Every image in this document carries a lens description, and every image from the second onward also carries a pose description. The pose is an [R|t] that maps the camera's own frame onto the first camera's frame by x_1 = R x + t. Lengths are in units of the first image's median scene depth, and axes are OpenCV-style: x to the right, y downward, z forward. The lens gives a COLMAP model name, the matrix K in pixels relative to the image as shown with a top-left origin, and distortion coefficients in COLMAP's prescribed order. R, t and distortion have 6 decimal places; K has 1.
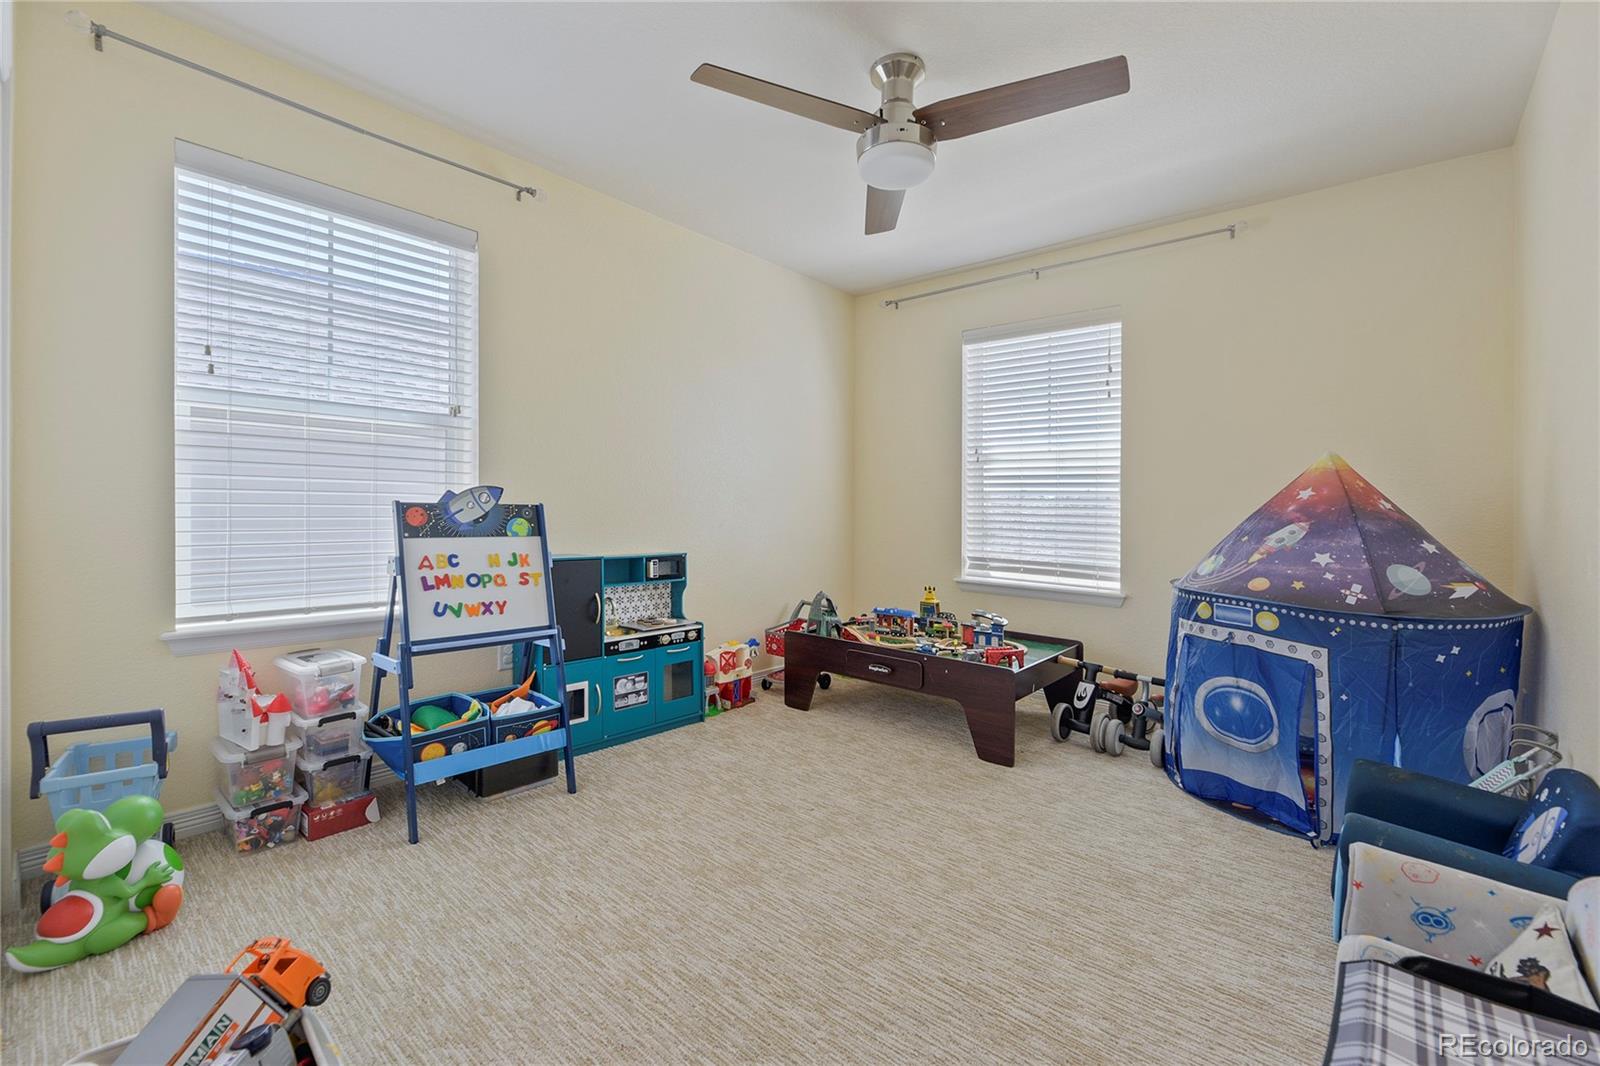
lens RADIAL K [[666.4, 0, 797.8], [0, 666.4, 507.1], [0, 0, 1]] dist [0.000083, -0.000149]
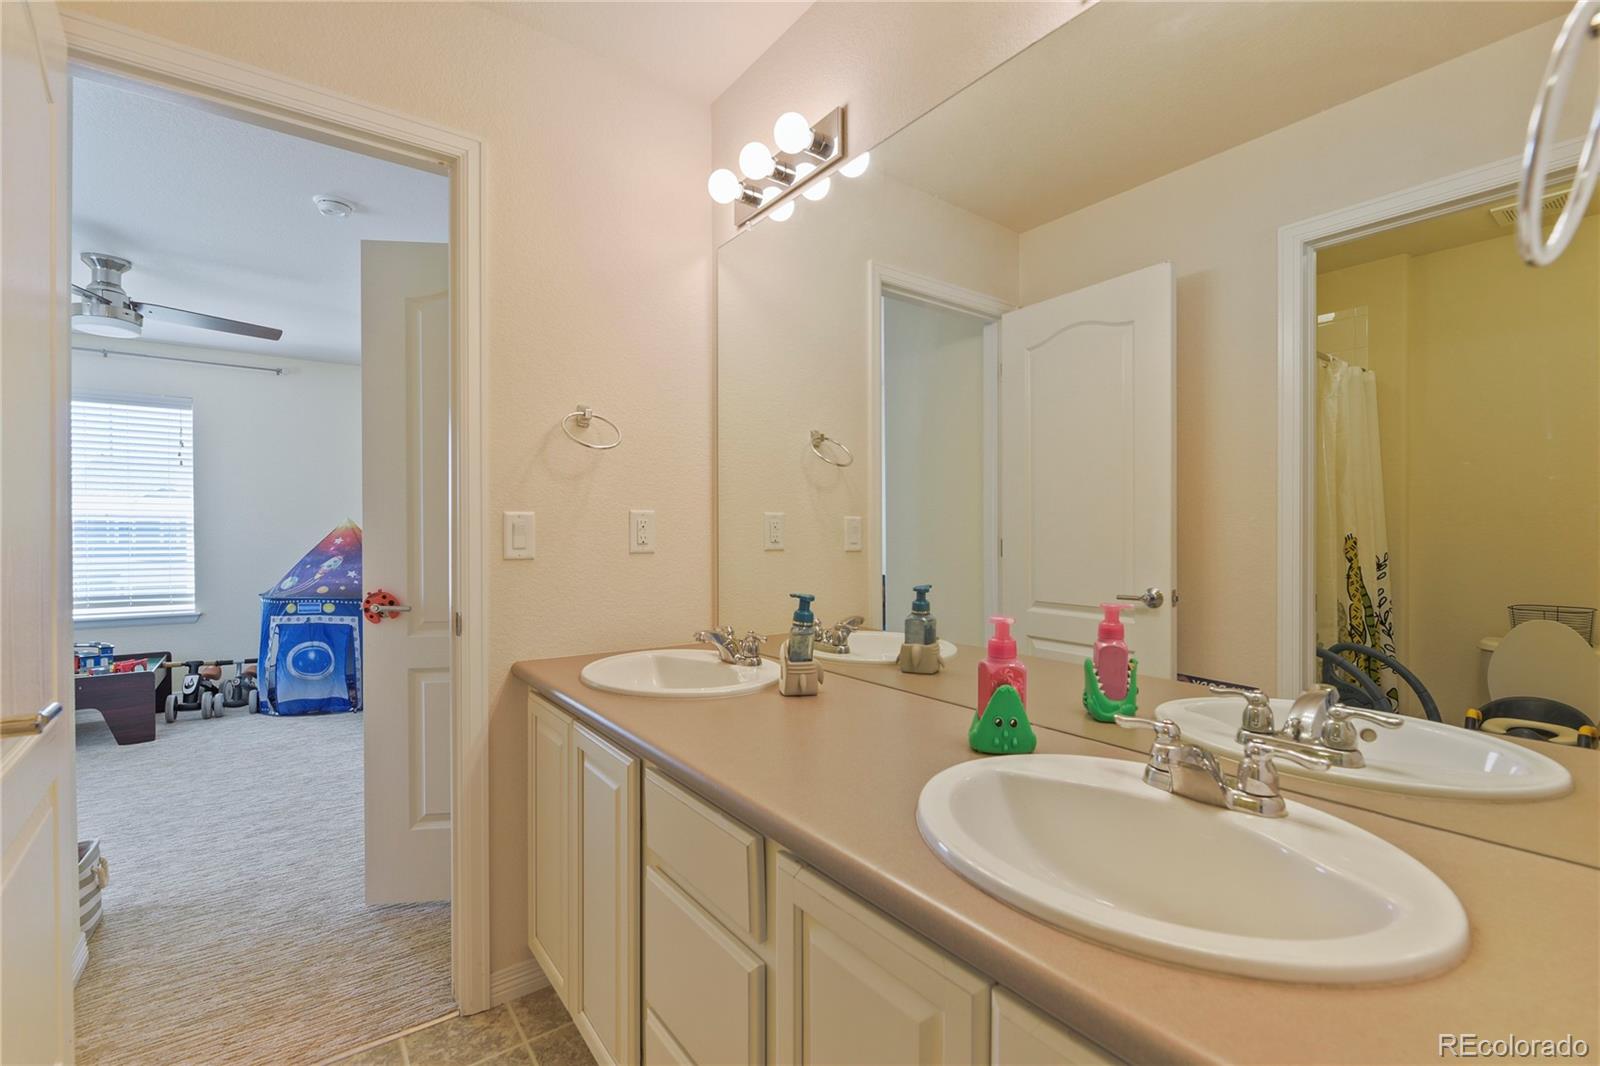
lens RADIAL K [[718.9, 0, 800.0], [0, 718.9, 533.0], [0, 0, 1]] dist [-0.000434, -0.000133]
pose [[0.218274, -0.019750, 0.975688, -0.955297], [0.006896, 0.999801, 0.018695, -0.071354], [-0.975863, 0.002648, 0.218367, -0.736783]]
